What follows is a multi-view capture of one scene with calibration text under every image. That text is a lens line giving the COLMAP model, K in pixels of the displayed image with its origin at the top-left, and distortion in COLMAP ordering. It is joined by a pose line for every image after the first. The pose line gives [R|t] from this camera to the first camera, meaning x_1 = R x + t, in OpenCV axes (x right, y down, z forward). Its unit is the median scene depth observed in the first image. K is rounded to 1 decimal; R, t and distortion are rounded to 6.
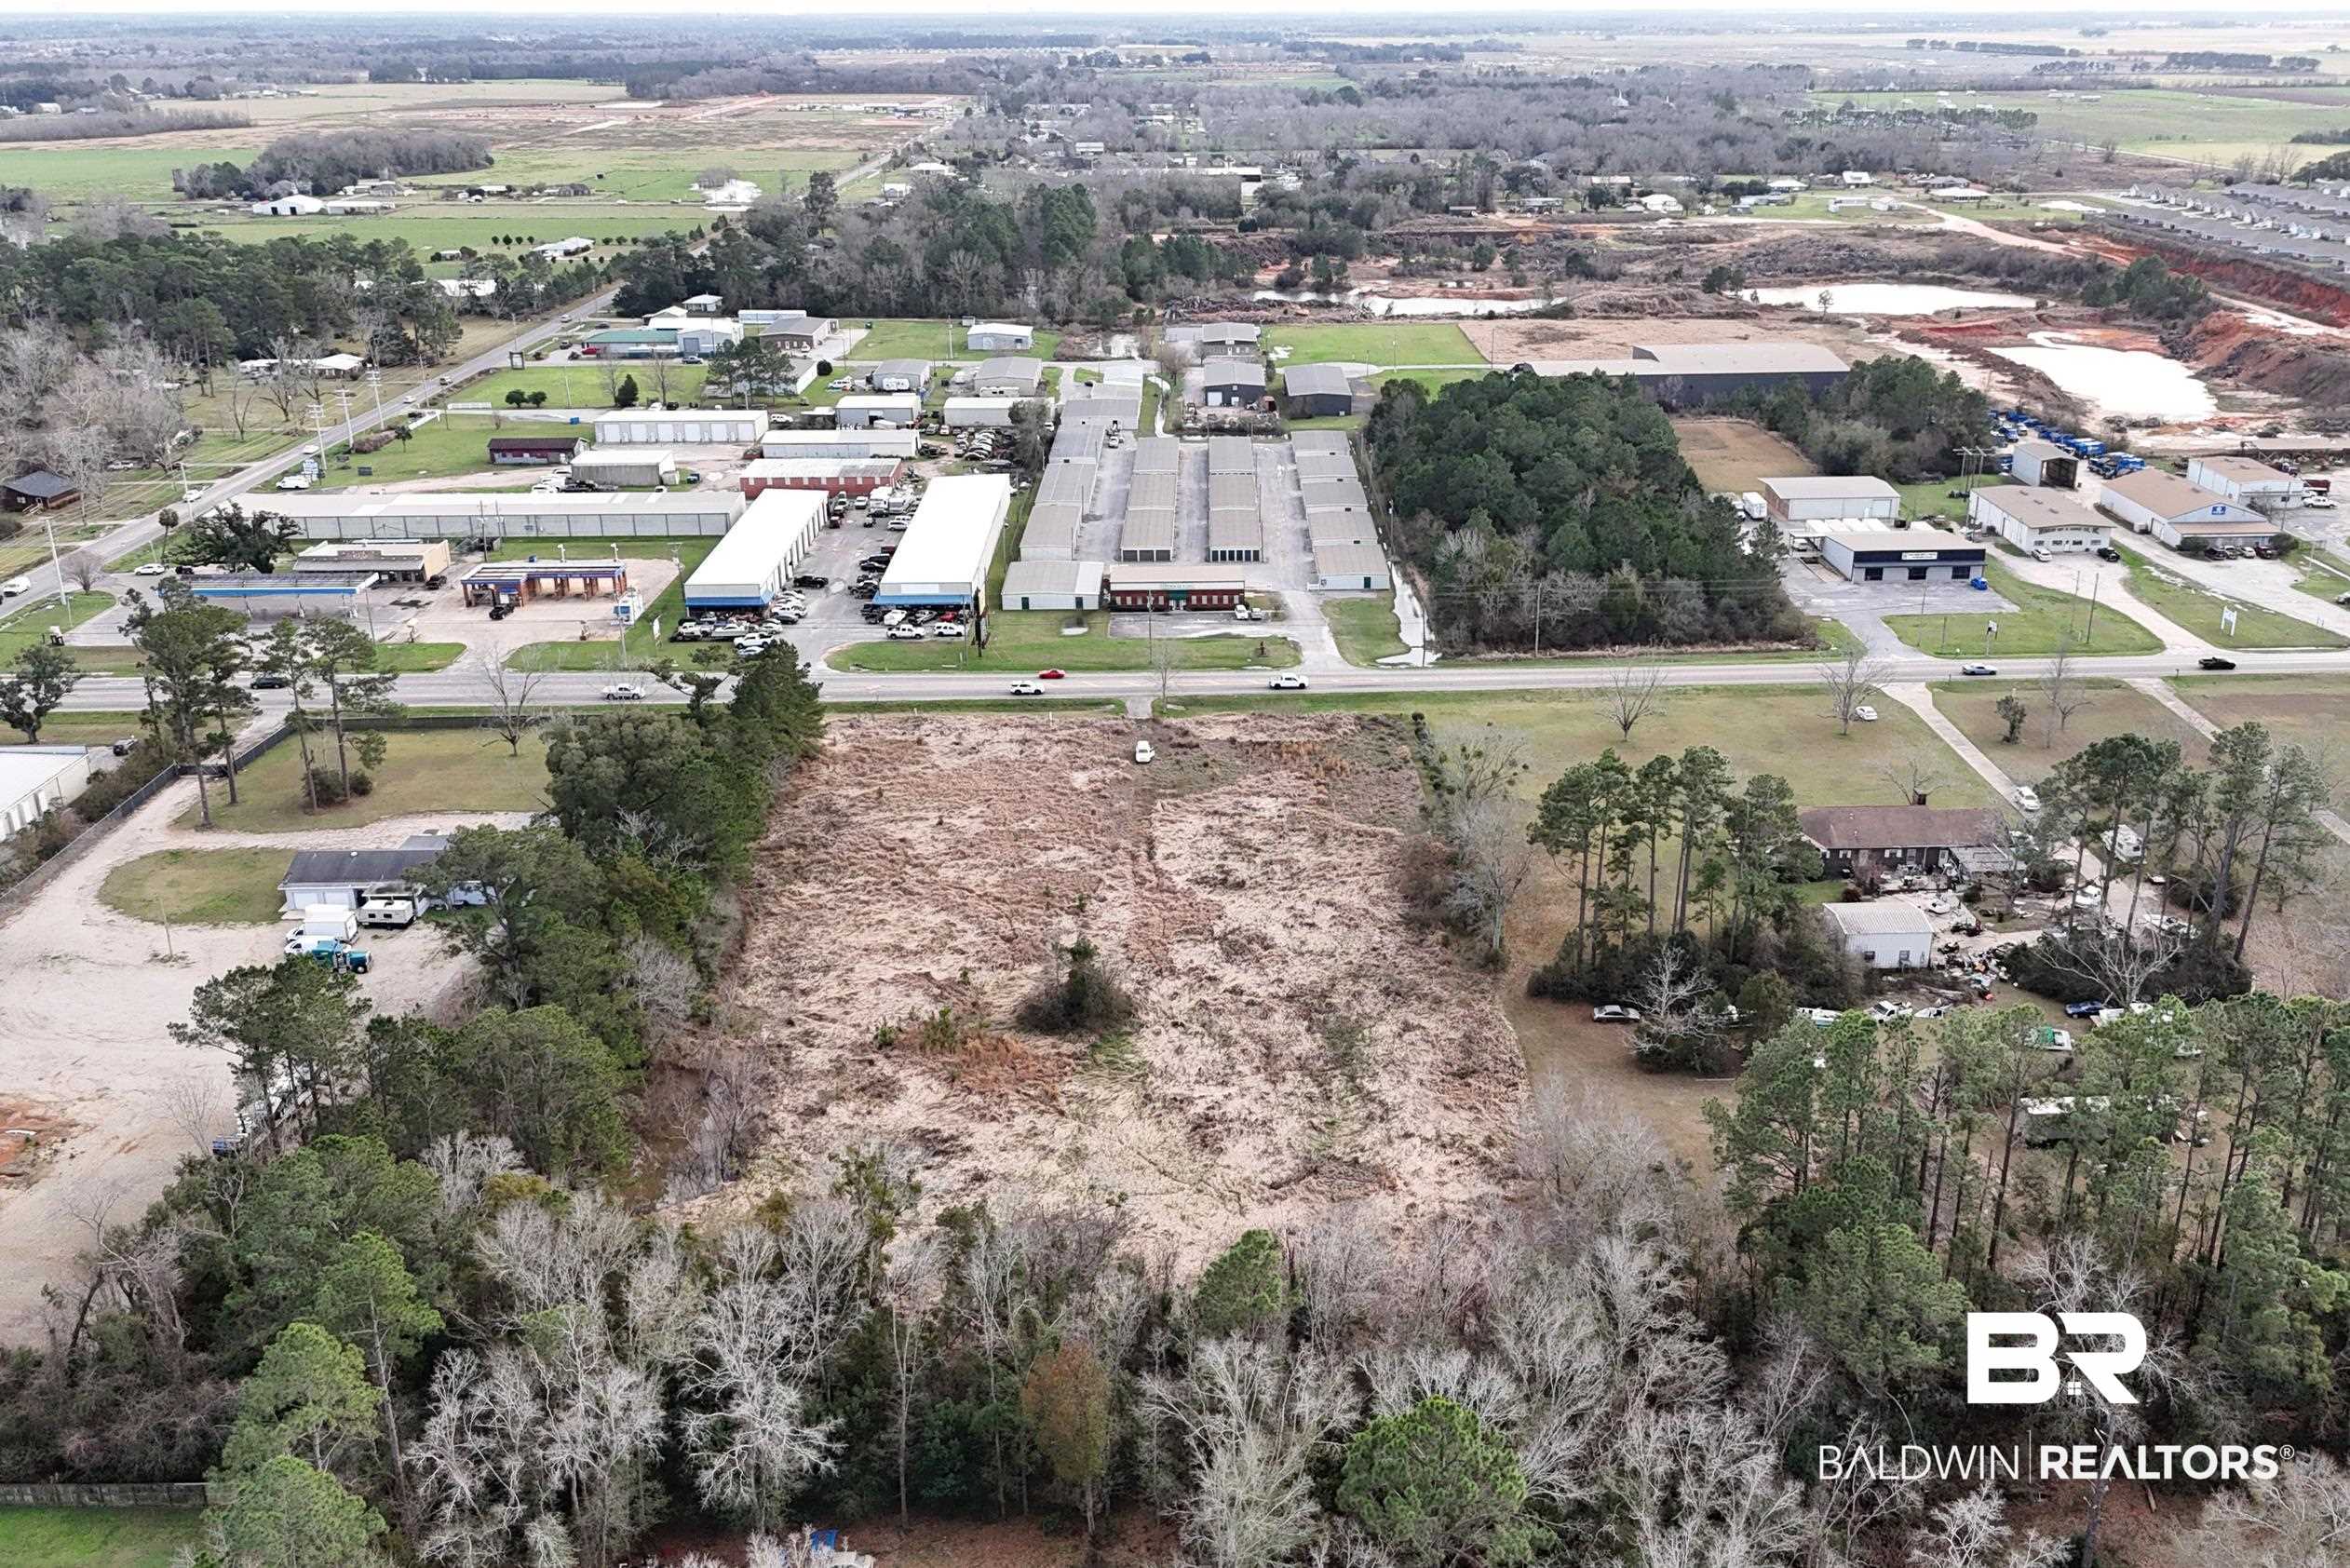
lens RADIAL K [[2142.4, 0, 1348.0], [0, 2142.4, 787.8], [0, 0, 1]] dist [0.113172, -0.163960]
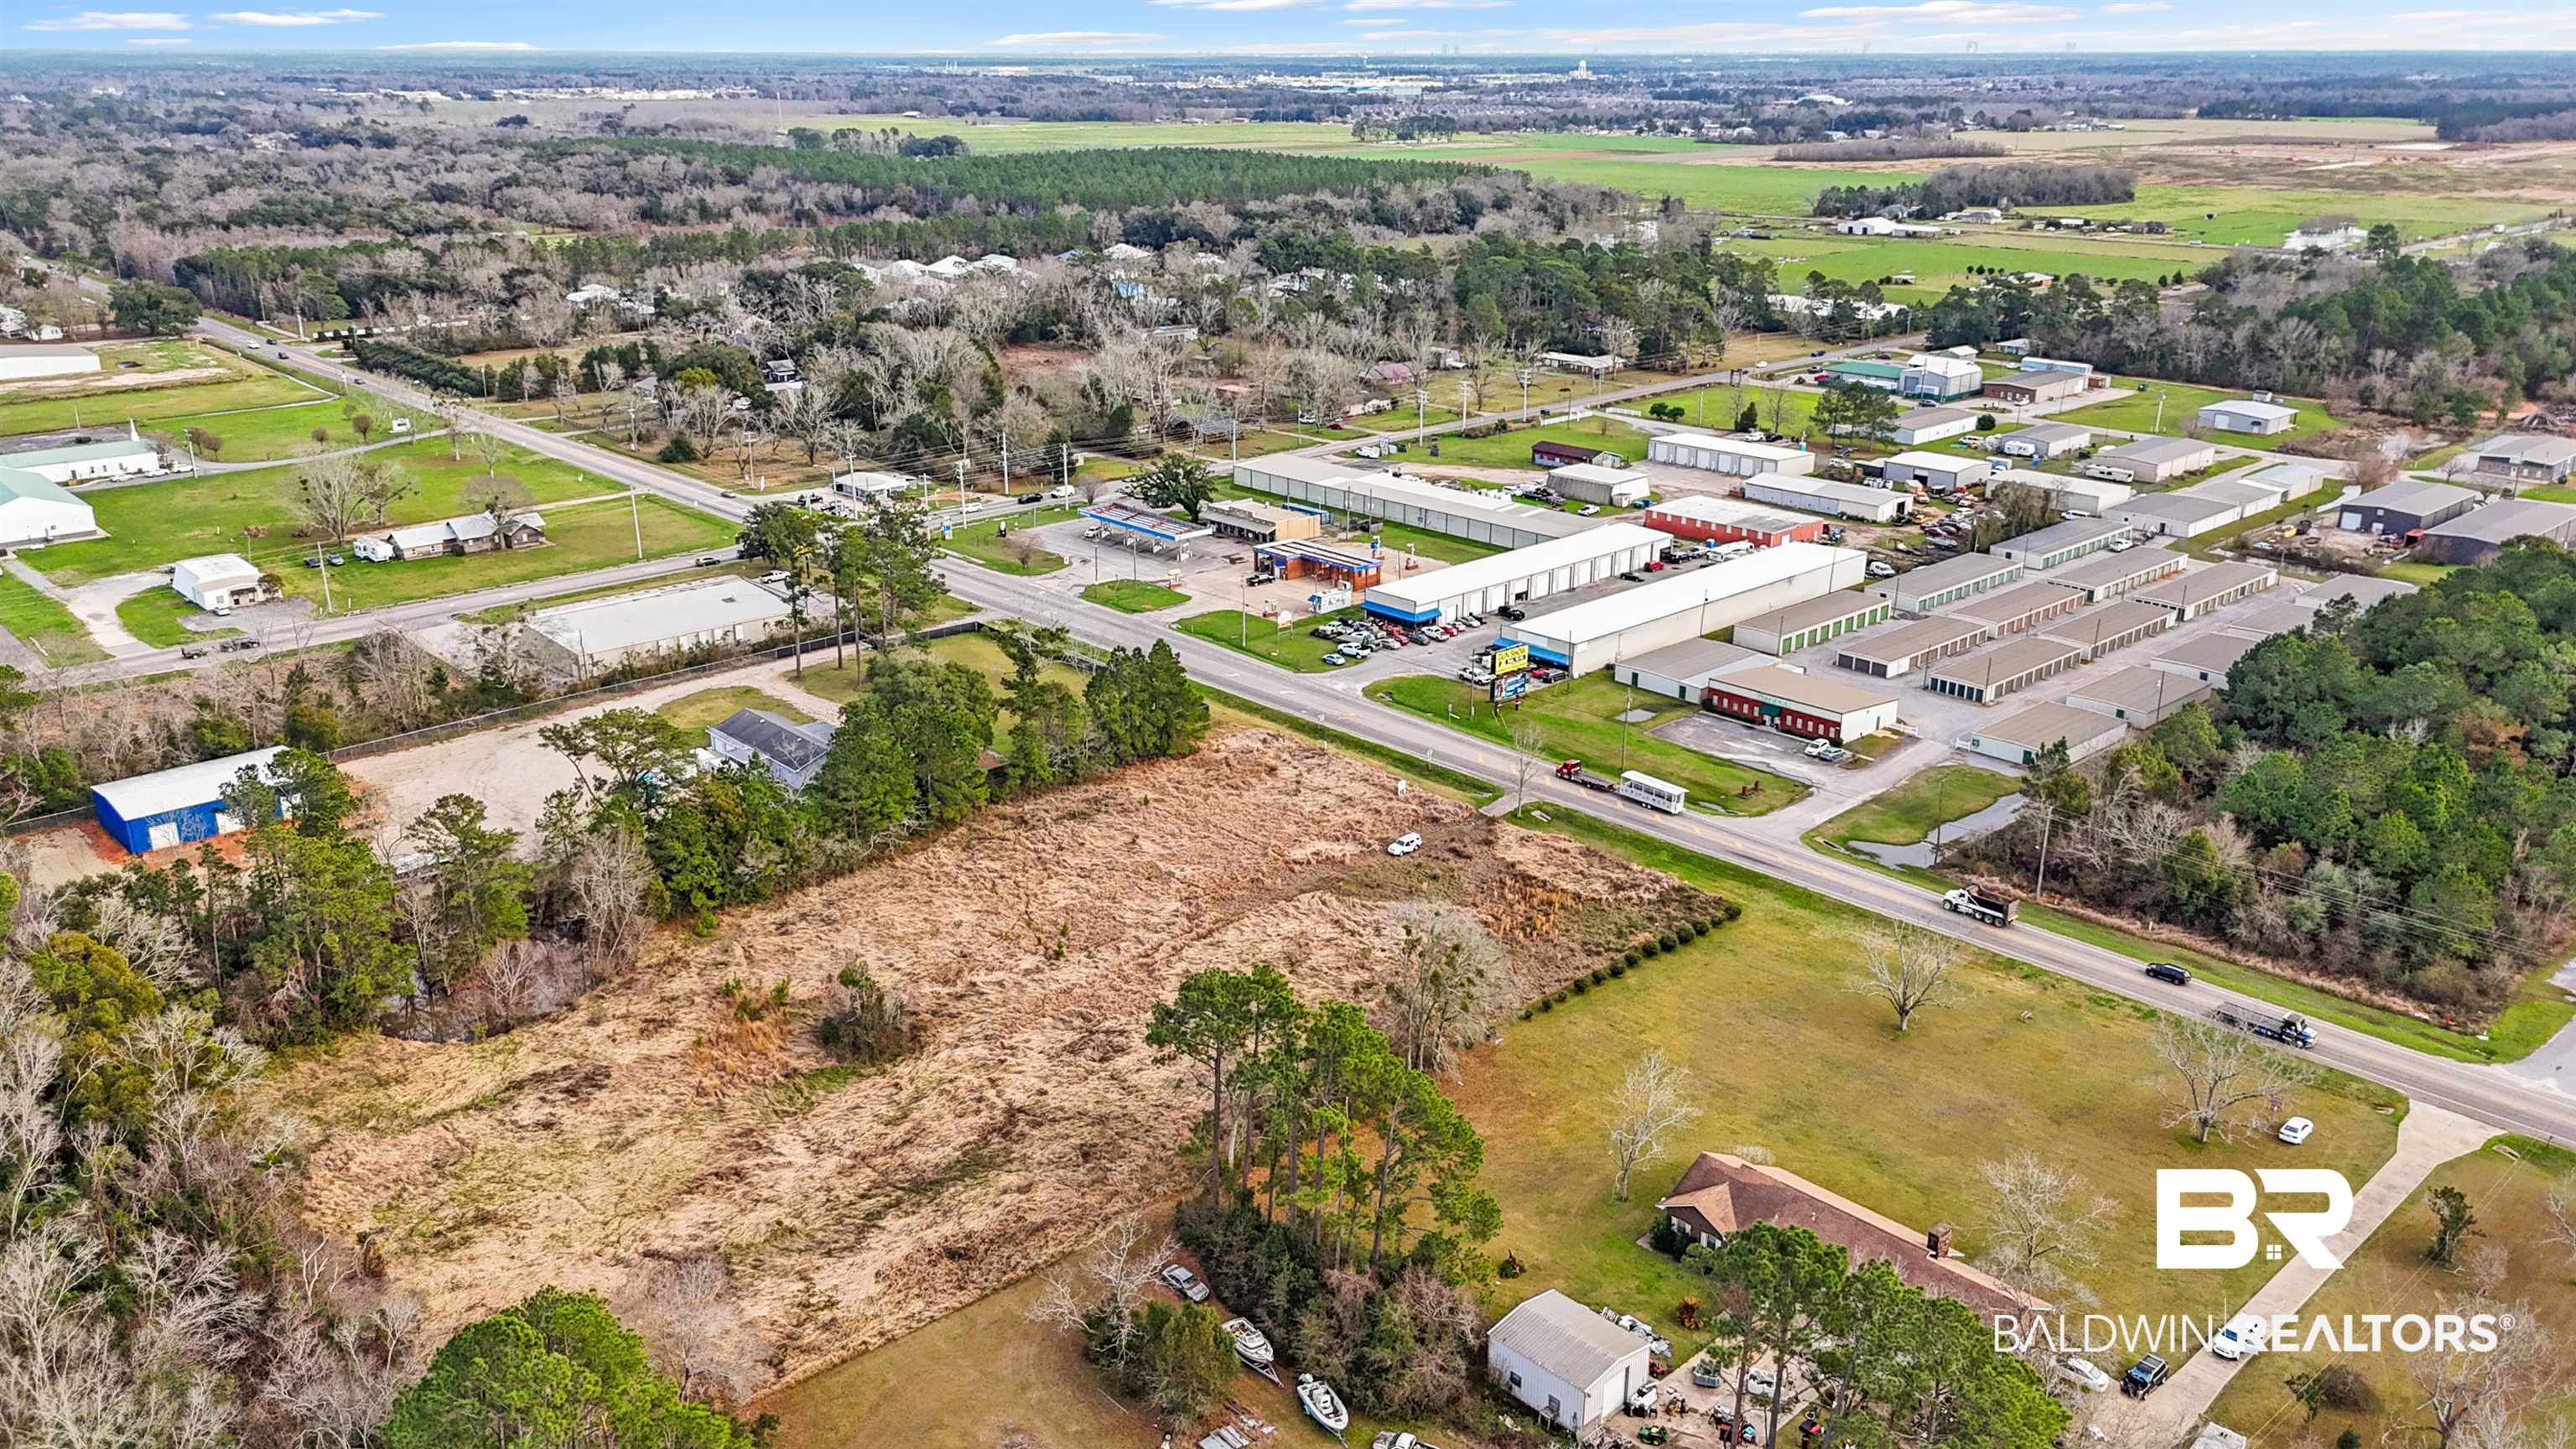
lens RADIAL K [[2027.1, 0, 1288.0], [0, 2027.1, 724.5], [0, 0, 1]] dist [0.085790, -0.132281]
pose [[0.624504, 0.249182, -0.740204, 0.401573], [-0.268172, 0.958533, 0.096426, -0.108613], [0.733538, 0.138284, 0.665432, 0.297840]]
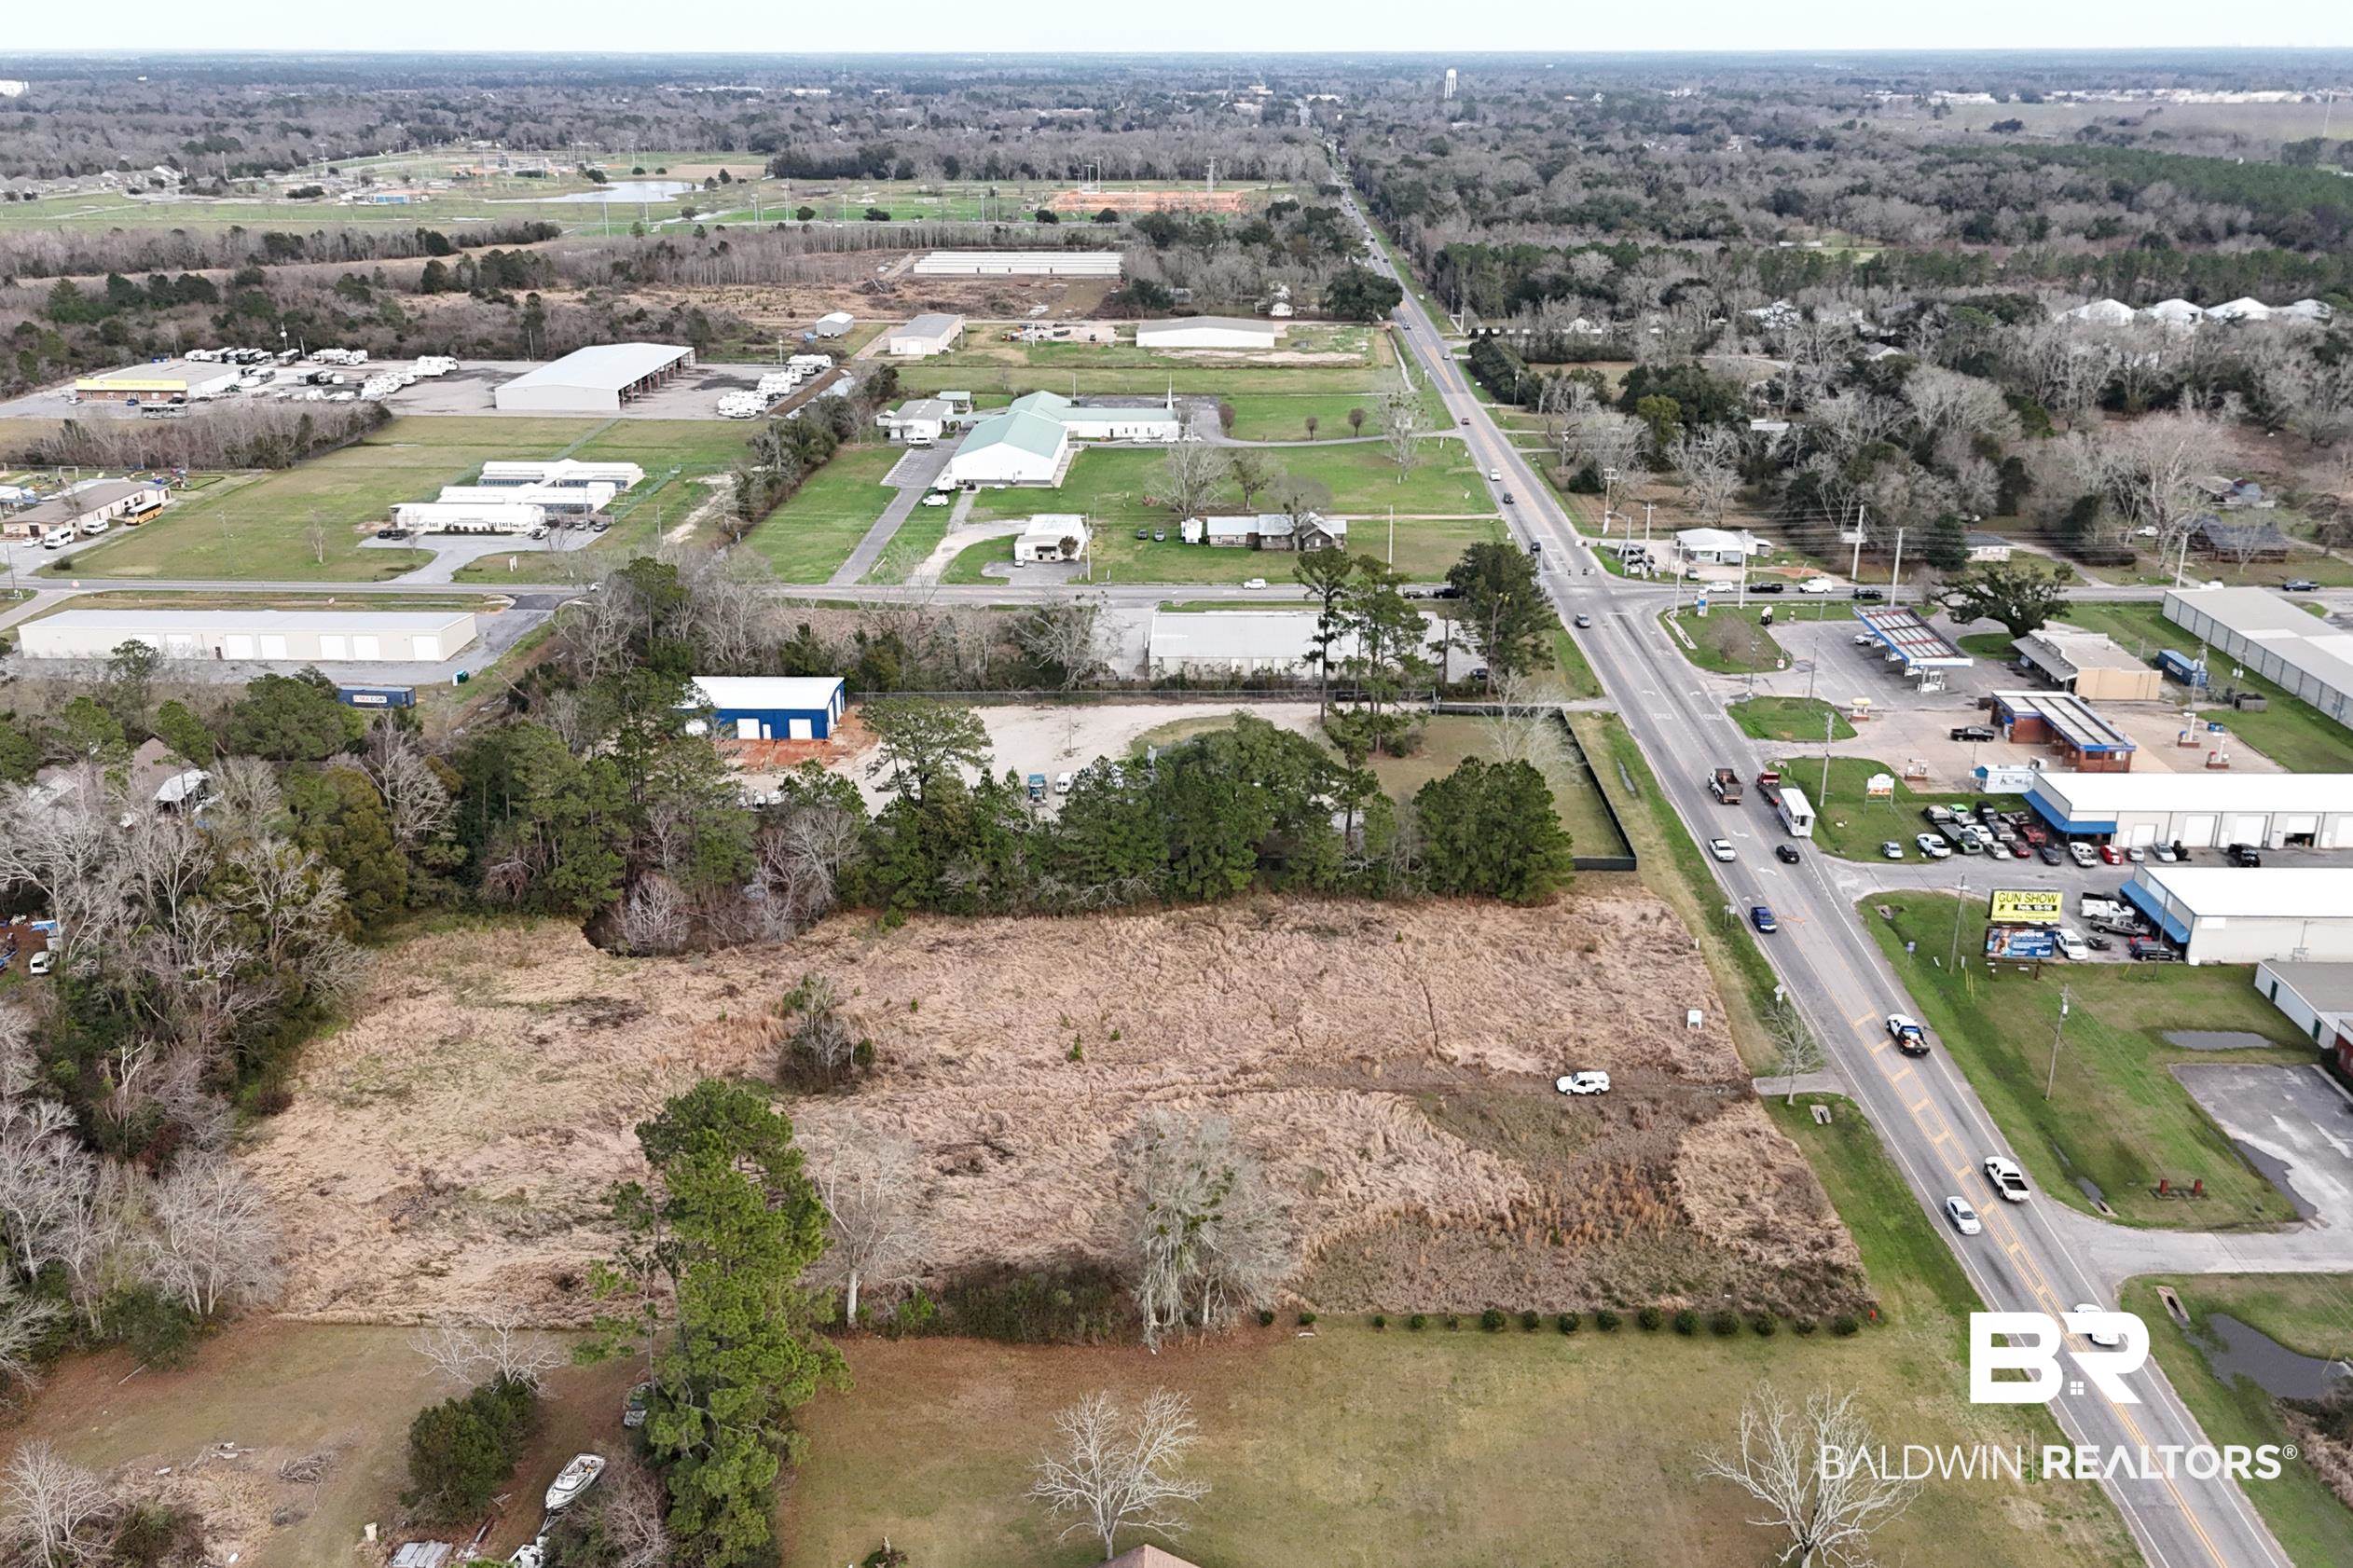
lens RADIAL K [[2124.6, 0, 1121.1], [0, 2124.6, 788.9], [0, 0, 1]] dist [0.097571, -0.144064]
pose [[-0.120922, 0.327606, -0.937044, 0.436800], [-0.335673, 0.874868, 0.349185, -0.234688], [0.934185, 0.356765, 0.004178, 0.650821]]
